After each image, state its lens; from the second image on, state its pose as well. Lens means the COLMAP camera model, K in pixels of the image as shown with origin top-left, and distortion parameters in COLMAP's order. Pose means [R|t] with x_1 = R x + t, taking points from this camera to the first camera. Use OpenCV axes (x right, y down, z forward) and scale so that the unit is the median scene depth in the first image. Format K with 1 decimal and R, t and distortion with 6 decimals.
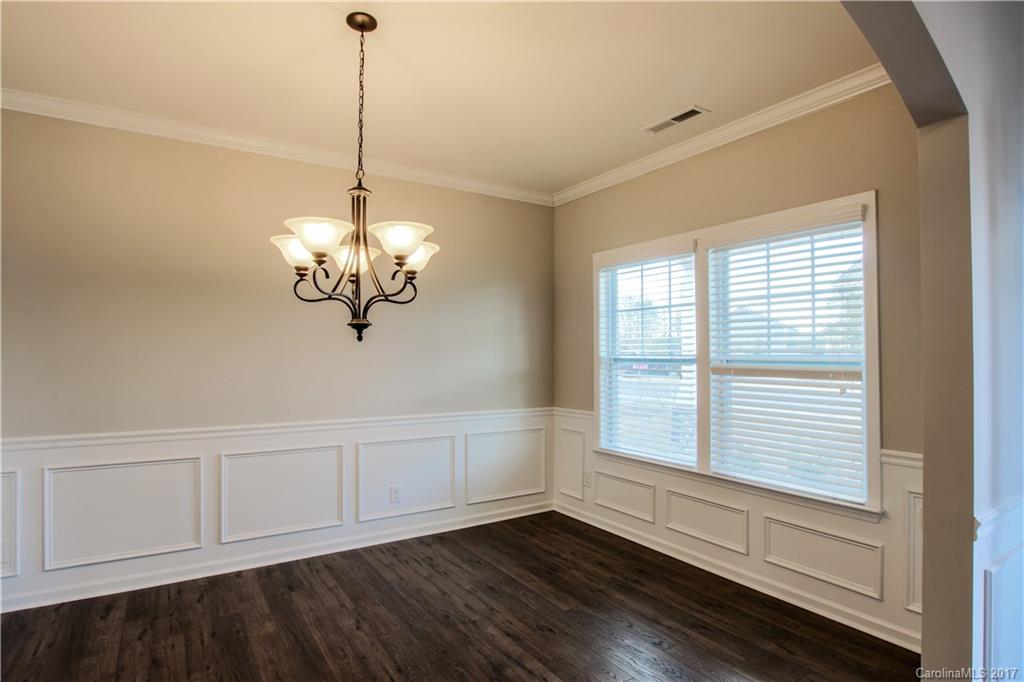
lens RADIAL K [[534.8, 0, 511.5], [0, 534.8, 347.0], [0, 0, 1]] dist [-0.031329, 0.003135]
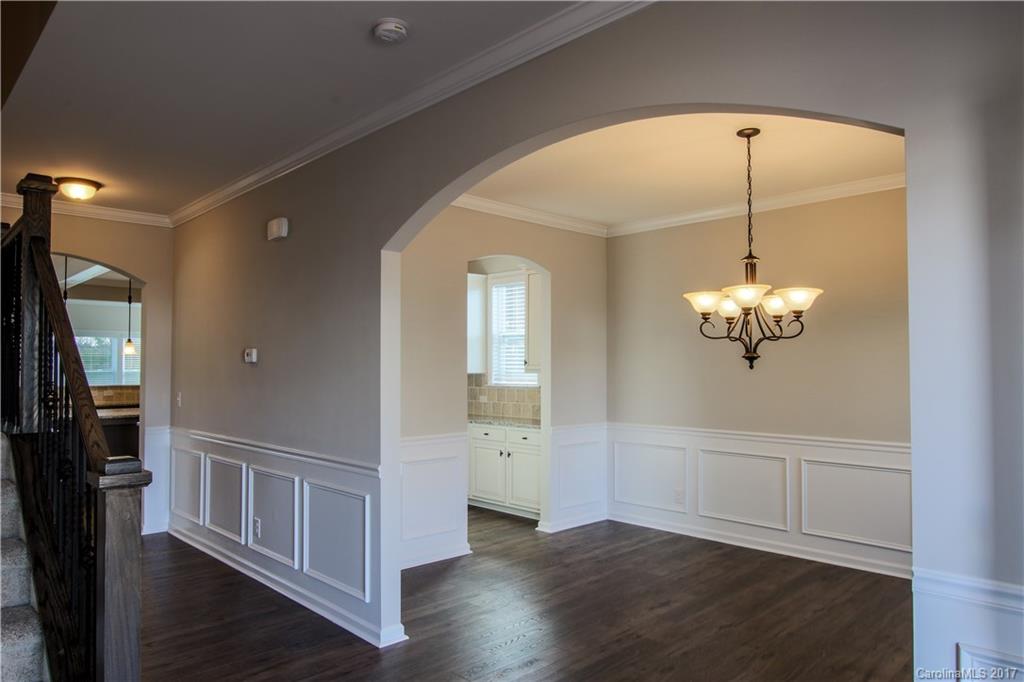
lens RADIAL K [[671.9, 0, 503.6], [0, 671.9, 345.8], [0, 0, 1]] dist [-0.024136, 0.002849]
pose [[0.204267, -0.034724, -0.978299, 1.164881], [0.010530, 0.999391, -0.033275, -0.018378], [0.978858, -0.003504, 0.204509, 0.022656]]
